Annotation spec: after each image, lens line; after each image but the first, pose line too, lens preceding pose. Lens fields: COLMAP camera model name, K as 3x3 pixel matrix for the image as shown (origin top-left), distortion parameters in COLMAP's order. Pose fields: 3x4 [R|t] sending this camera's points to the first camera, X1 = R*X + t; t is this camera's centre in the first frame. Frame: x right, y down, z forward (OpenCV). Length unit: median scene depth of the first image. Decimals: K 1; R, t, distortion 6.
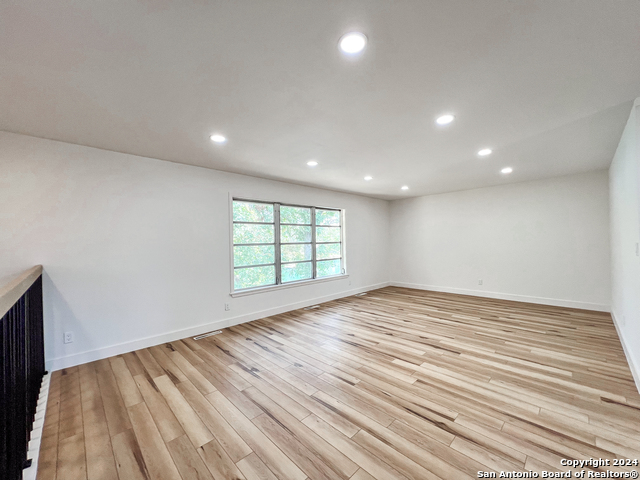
lens RADIAL K [[256.6, 0, 320.0], [0, 256.6, 240.0], [0, 0, 1]] dist [-0.001091, -0.000058]
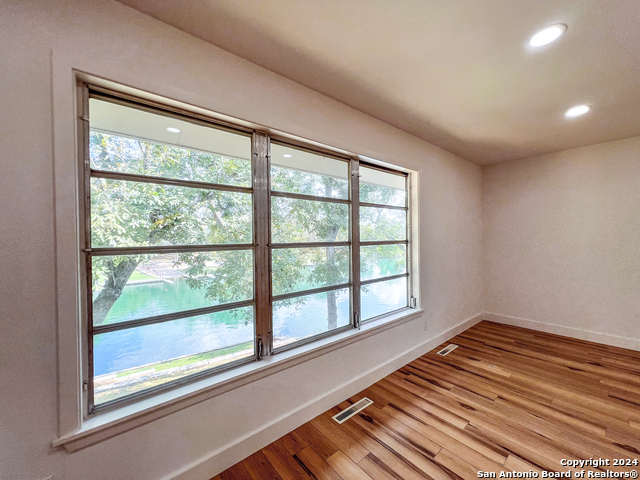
lens RADIAL K [[256.6, 0, 320.0], [0, 256.6, 240.0], [0, 0, 1]] dist [-0.001091, -0.000058]
pose [[0.996754, 0.005146, -0.080344, -0.052267], [-0.004228, 0.999924, 0.011597, 0.001466], [0.080397, -0.011220, 0.996700, 0.620628]]
